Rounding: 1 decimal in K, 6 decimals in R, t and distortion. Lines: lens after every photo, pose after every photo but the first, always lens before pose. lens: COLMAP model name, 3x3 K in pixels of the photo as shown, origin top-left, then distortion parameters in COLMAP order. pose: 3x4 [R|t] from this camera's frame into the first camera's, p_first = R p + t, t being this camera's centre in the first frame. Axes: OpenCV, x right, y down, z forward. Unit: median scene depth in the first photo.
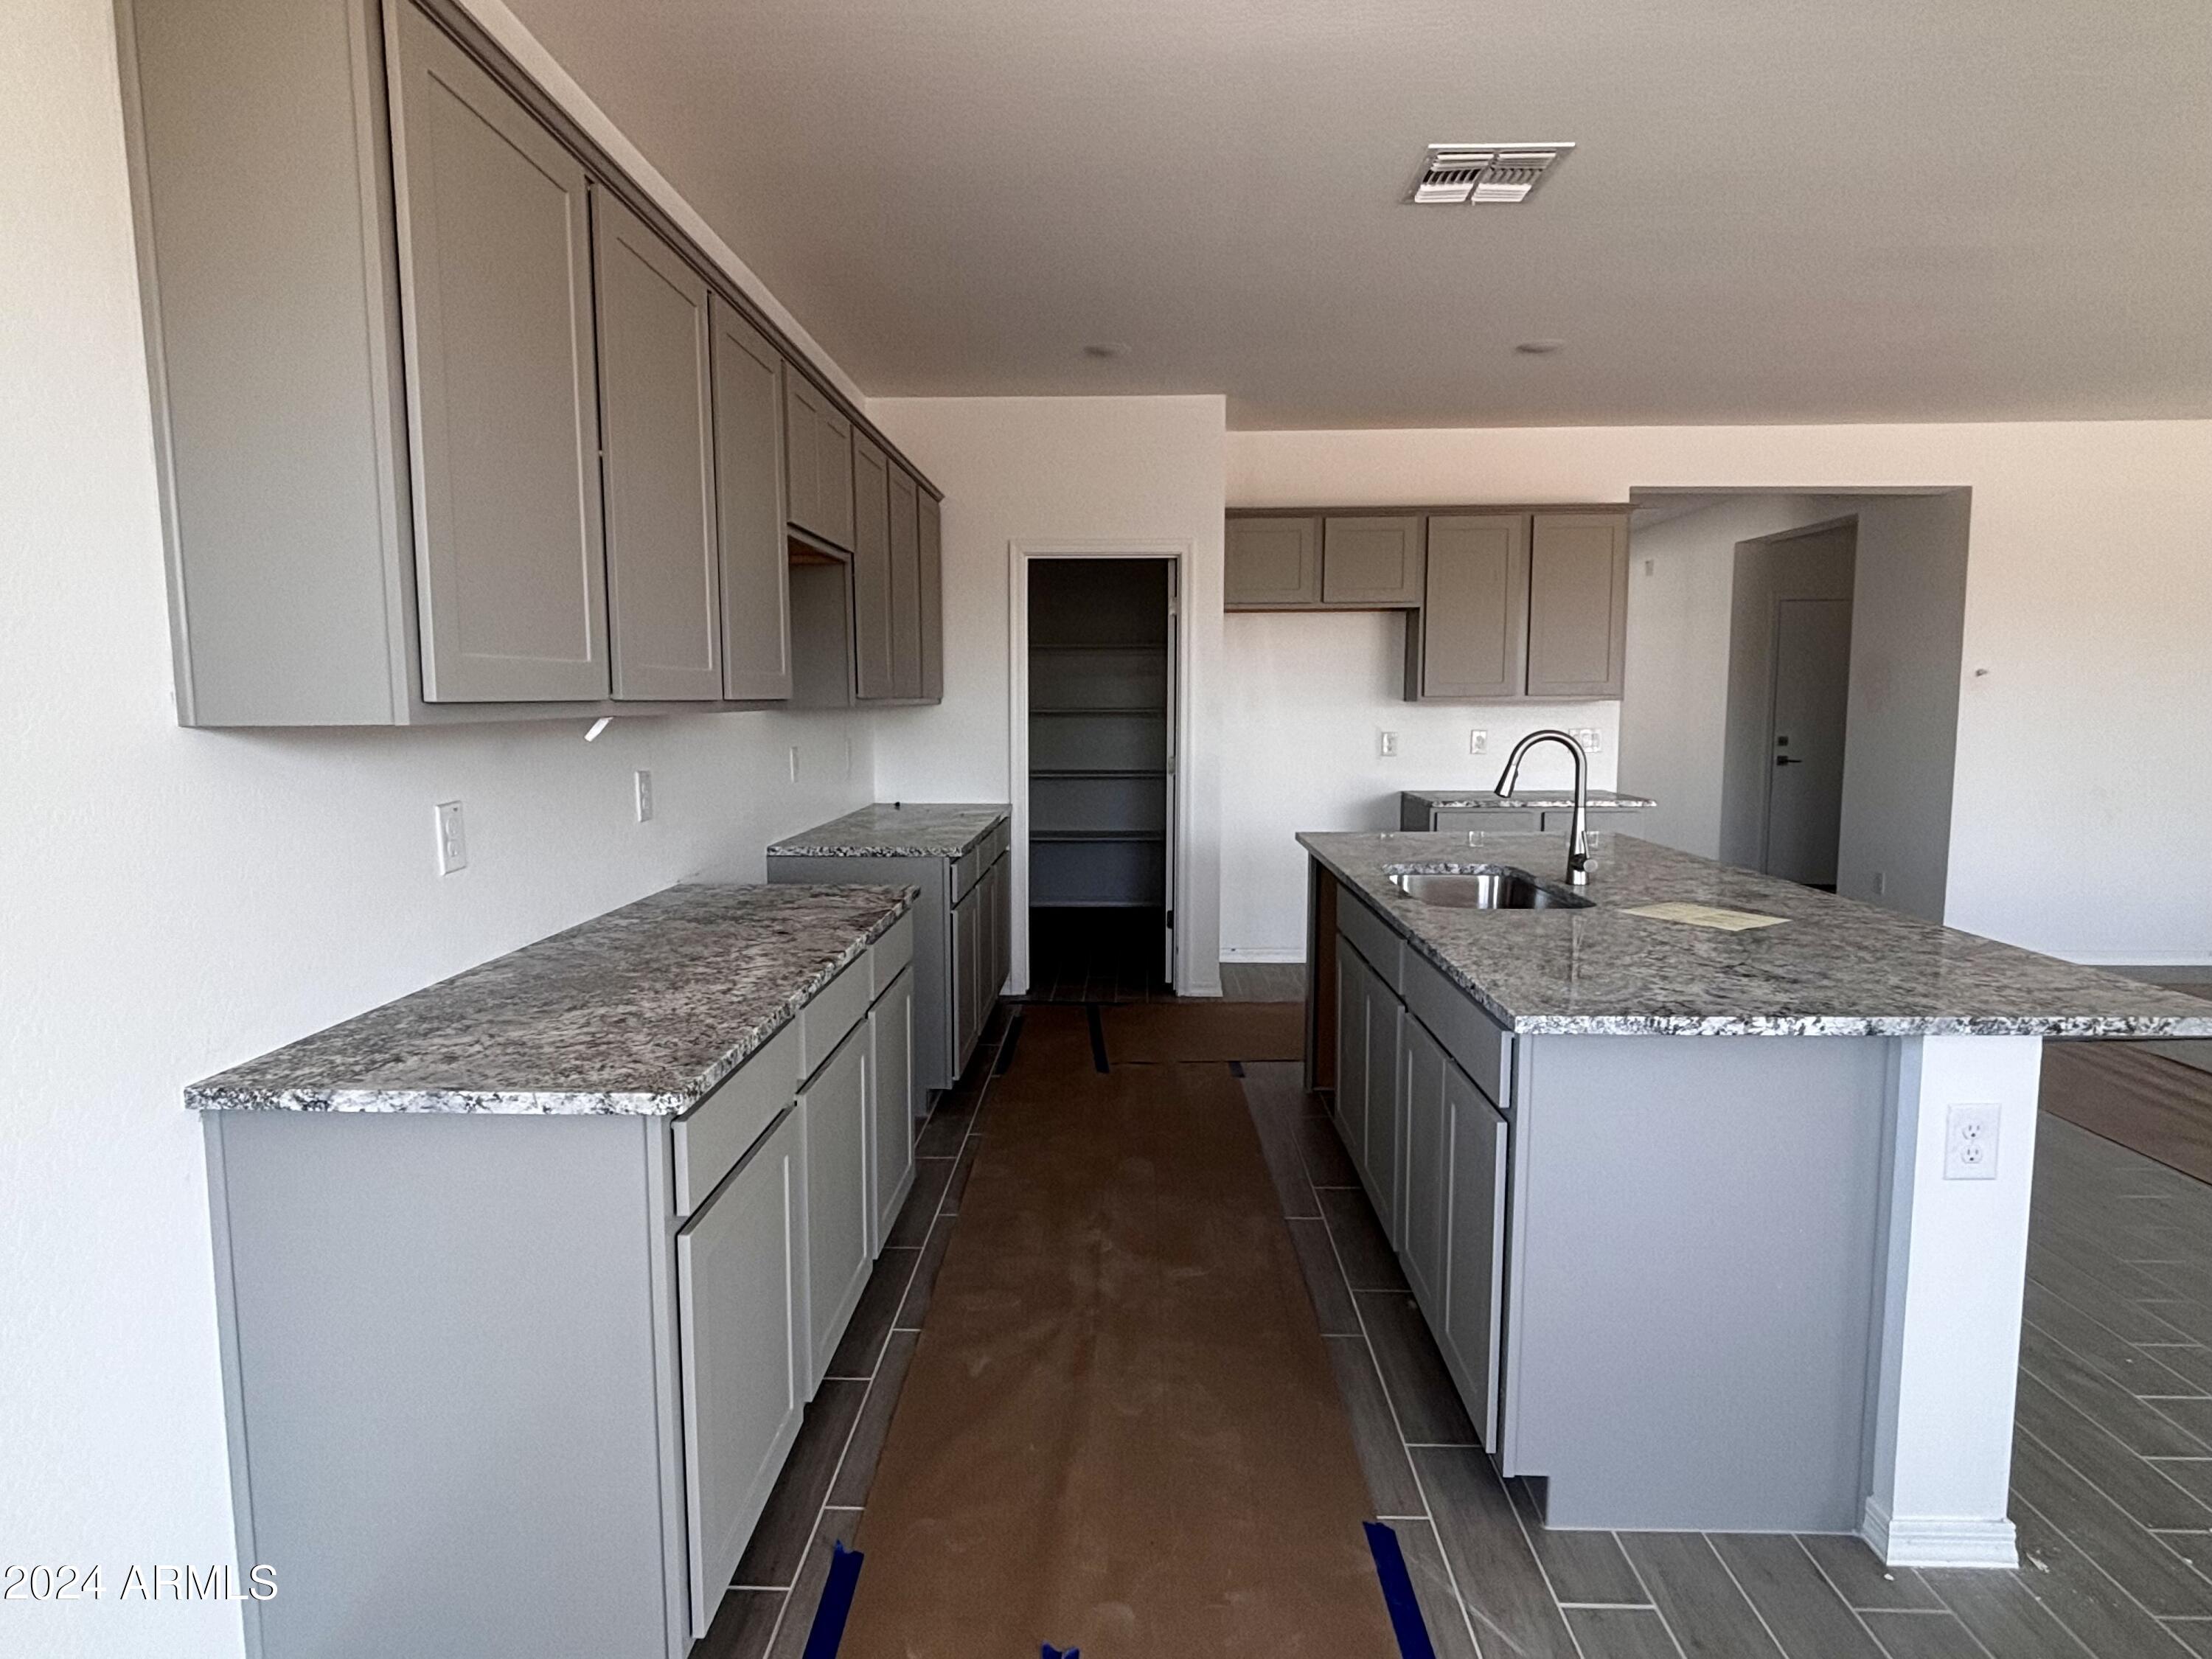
lens RADIAL K [[1233.7, 0, 1099.0], [0, 1233.7, 828.2], [0, 0, 1]] dist [-0.001136, -0.000389]
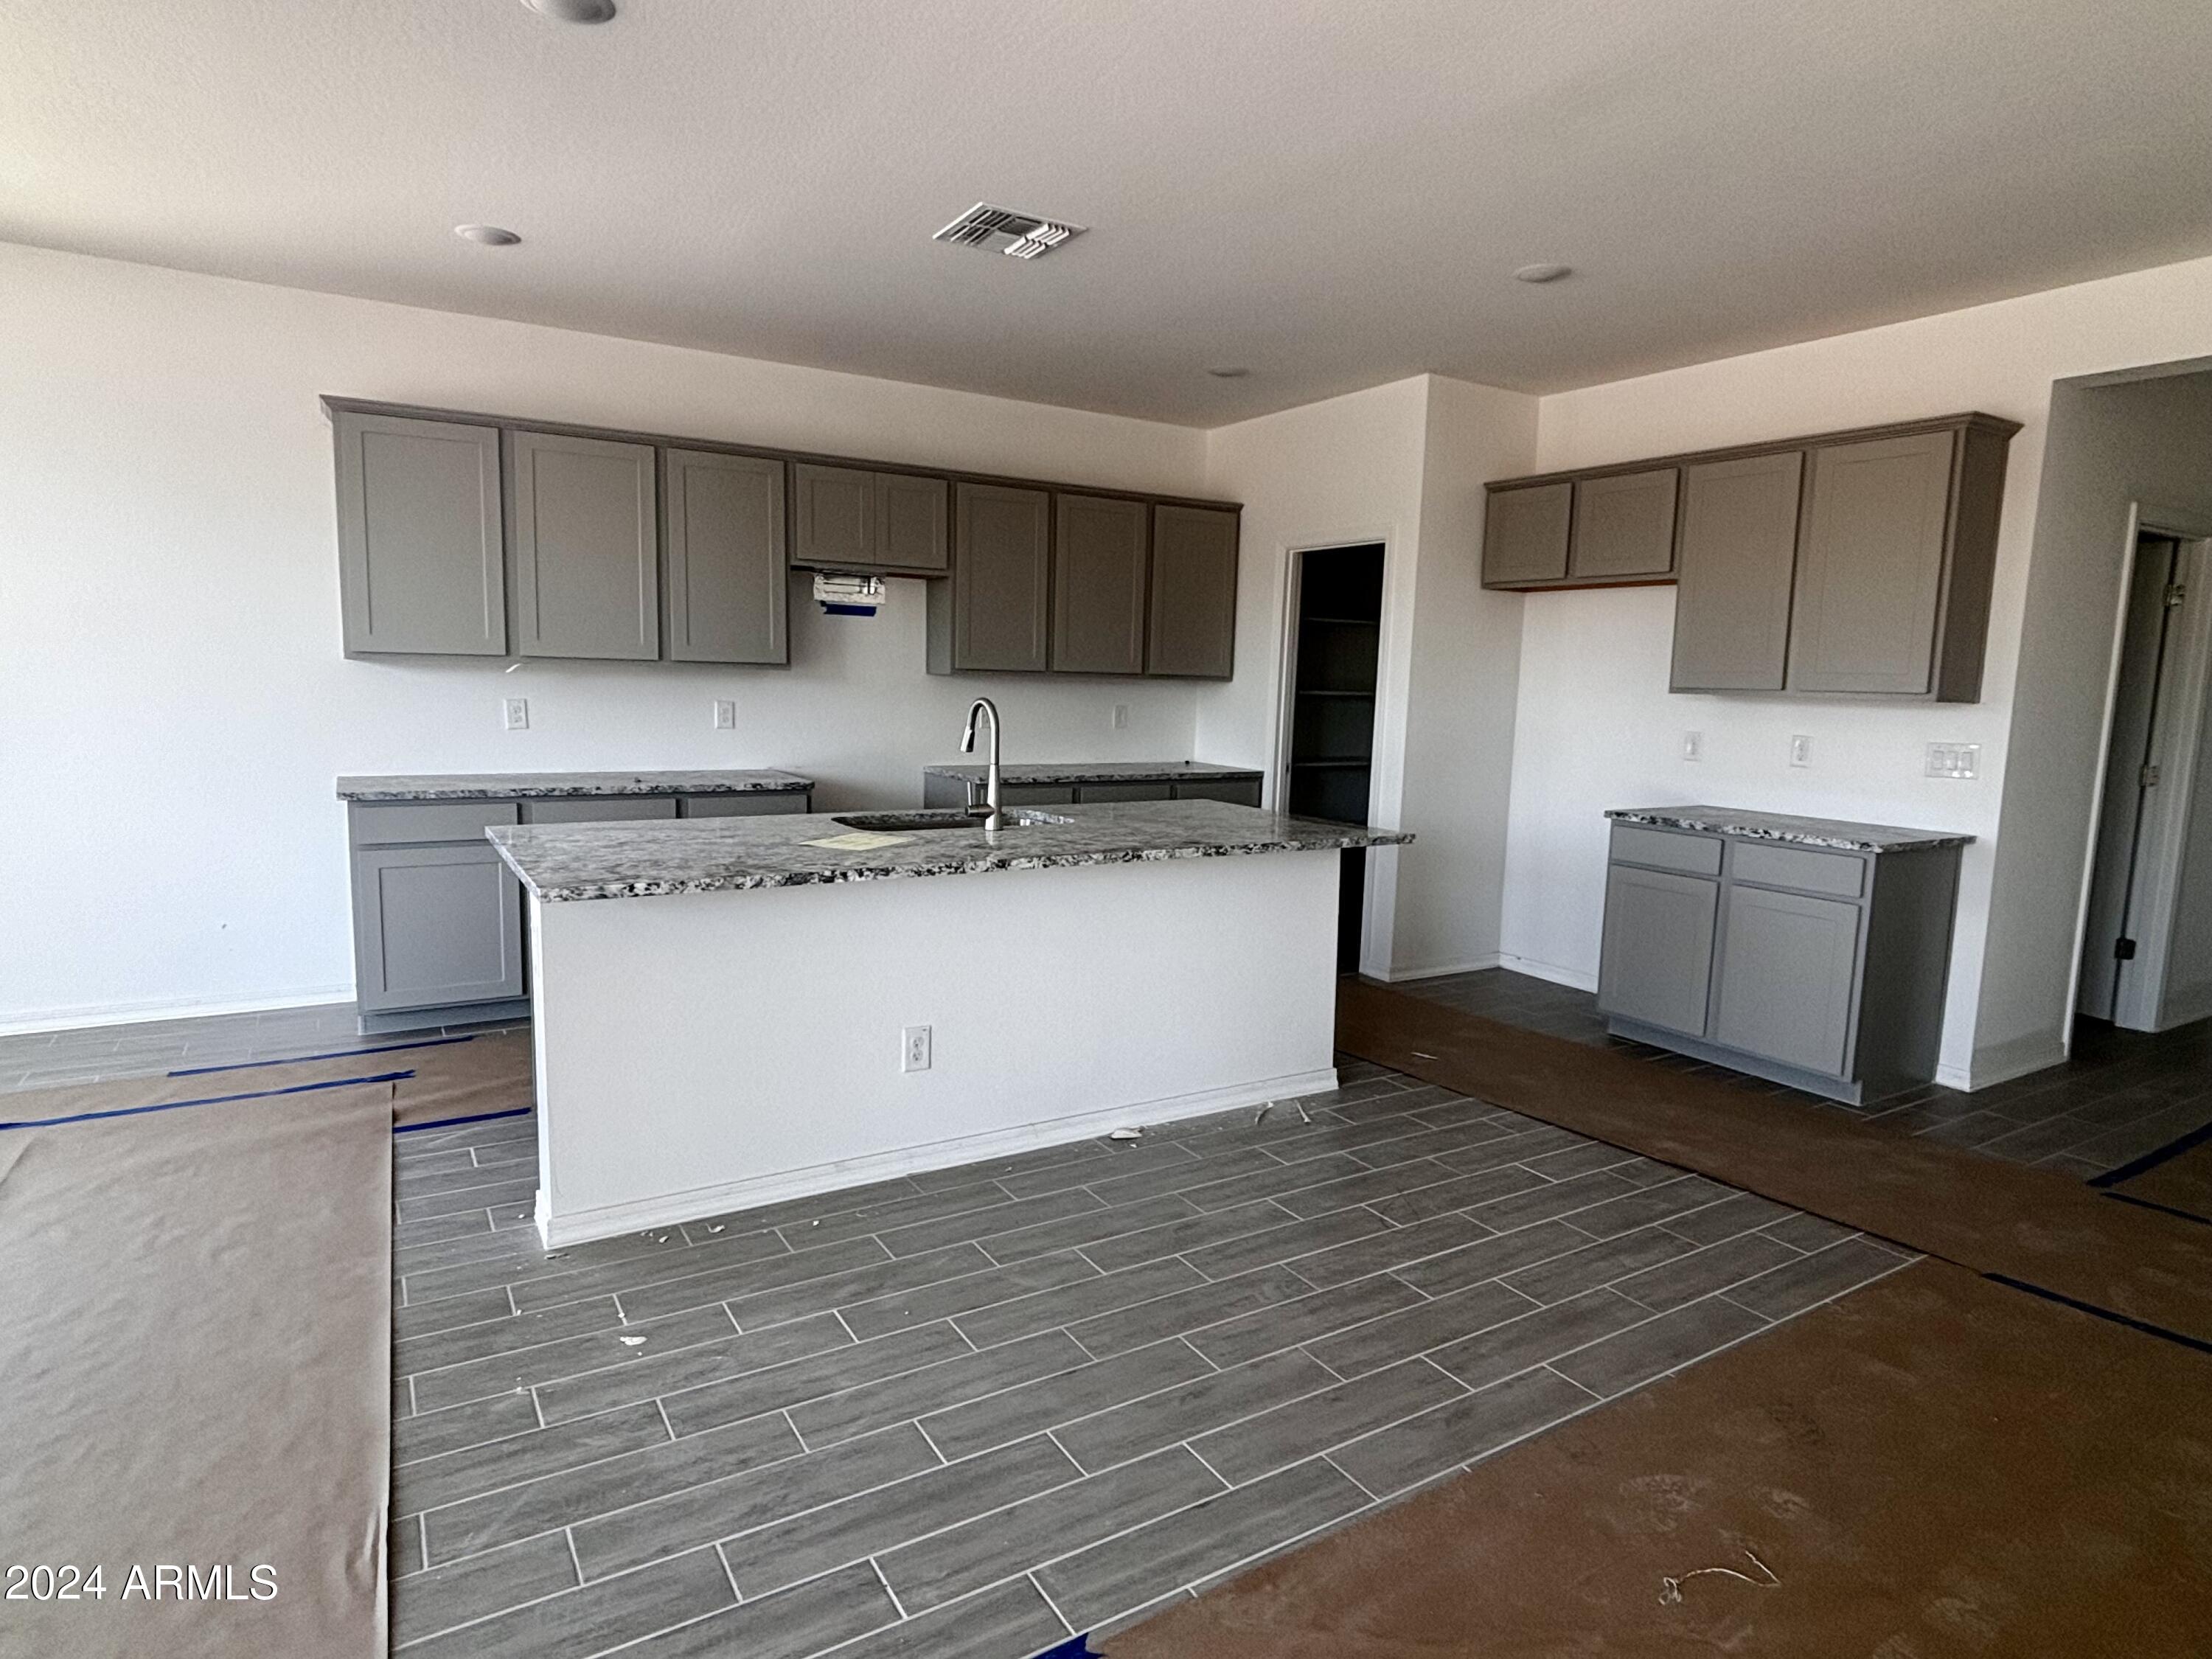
lens RADIAL K [[1233.7, 0, 1094.7], [0, 1233.7, 829.1], [0, 0, 1]] dist [-0.001136, -0.000389]
pose [[0.544950, 0.121764, -0.829580, 0.773252], [-0.118204, 0.990675, 0.067761, -0.024525], [0.830095, 0.061134, 0.554261, 0.239347]]
